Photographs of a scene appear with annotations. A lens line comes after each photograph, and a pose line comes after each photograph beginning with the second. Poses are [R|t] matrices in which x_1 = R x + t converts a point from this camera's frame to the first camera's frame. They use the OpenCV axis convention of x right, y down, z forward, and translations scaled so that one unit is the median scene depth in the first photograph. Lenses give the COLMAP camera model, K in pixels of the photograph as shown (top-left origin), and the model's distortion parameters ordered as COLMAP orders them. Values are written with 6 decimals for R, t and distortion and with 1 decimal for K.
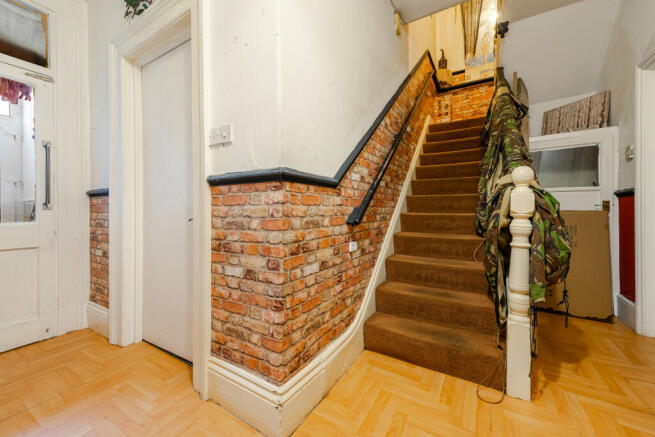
lens RADIAL K [[258.3, 0, 327.5], [0, 258.3, 209.2], [0, 0, 1]] dist [-0.001012, -0.000130]
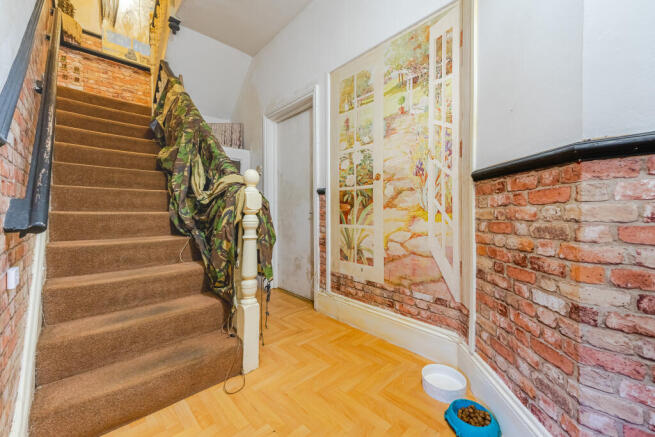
lens RADIAL K [[264.6, 0, 327.5], [0, 264.6, 204.6], [0, 0, 1]] dist [0.001932, 0.000165]
pose [[0.279405, 0.004564, 0.960162, -0.248537], [0.001709, 0.999985, -0.005251, -0.002197], [-0.960172, 0.003109, 0.279393, 0.279828]]
